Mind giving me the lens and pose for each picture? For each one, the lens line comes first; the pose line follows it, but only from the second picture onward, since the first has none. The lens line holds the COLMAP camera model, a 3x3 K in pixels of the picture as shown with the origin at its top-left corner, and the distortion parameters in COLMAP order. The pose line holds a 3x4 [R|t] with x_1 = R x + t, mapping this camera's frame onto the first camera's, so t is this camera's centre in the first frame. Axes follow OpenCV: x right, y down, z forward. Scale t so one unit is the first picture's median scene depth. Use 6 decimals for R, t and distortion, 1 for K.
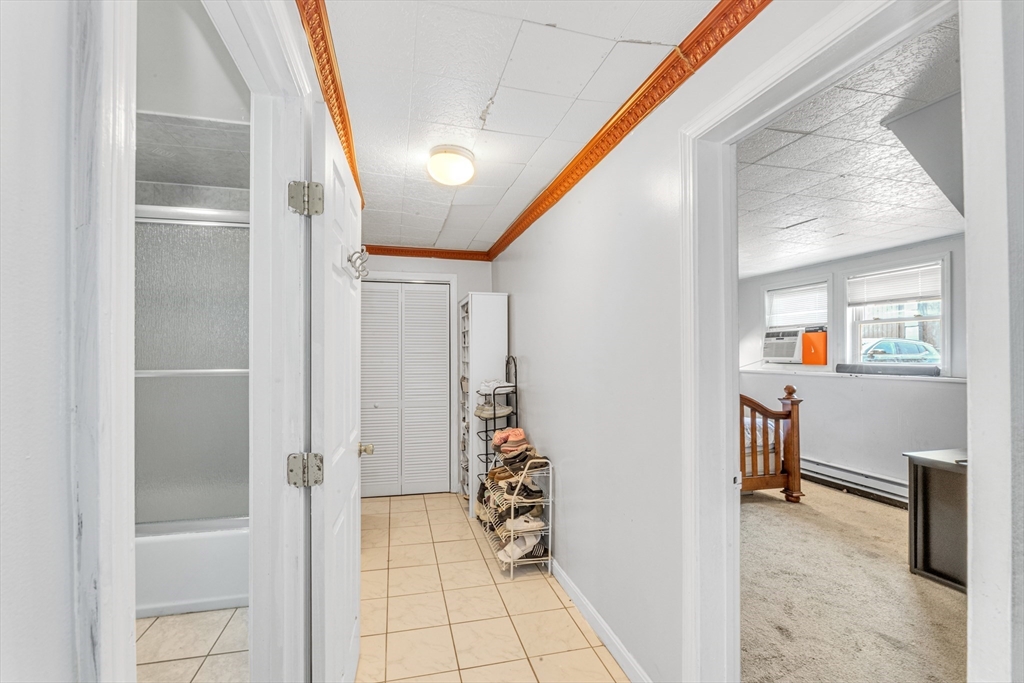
lens RADIAL K [[418.3, 0, 484.0], [0, 418.3, 352.1], [0, 0, 1]] dist [0.000622, 0.001739]
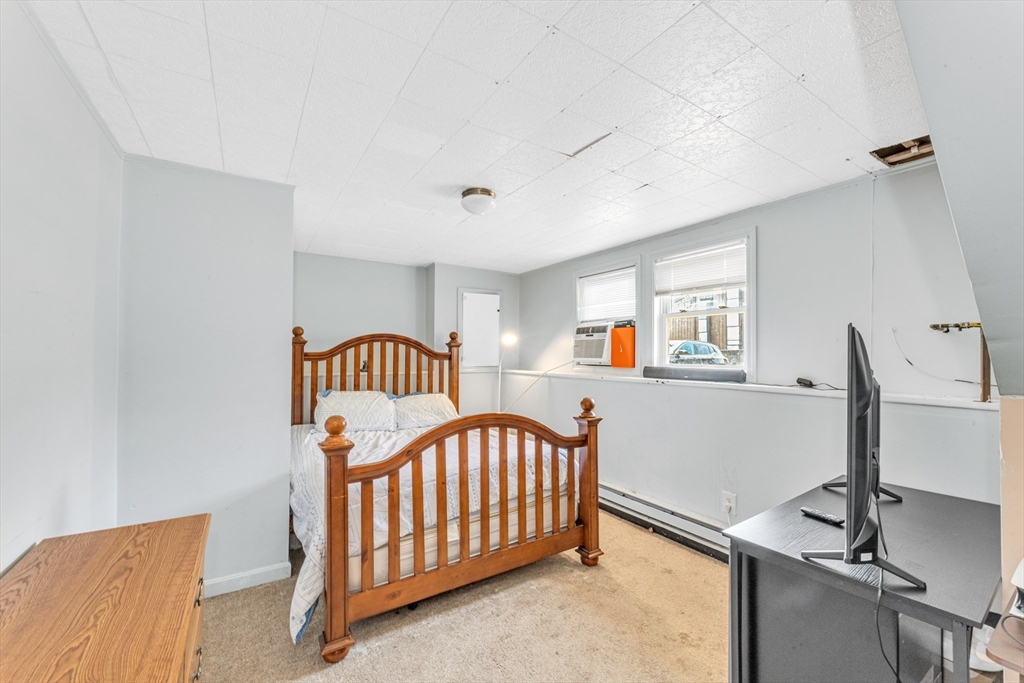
lens RADIAL K [[418.3, 0, 509.1], [0, 418.3, 348.5], [0, 0, 1]] dist [0.000622, 0.001739]
pose [[0.934261, 0.007888, 0.356502, 0.334146], [-0.005221, 0.999951, -0.008441, 0.002128], [-0.356551, 0.006025, 0.934256, 0.364039]]
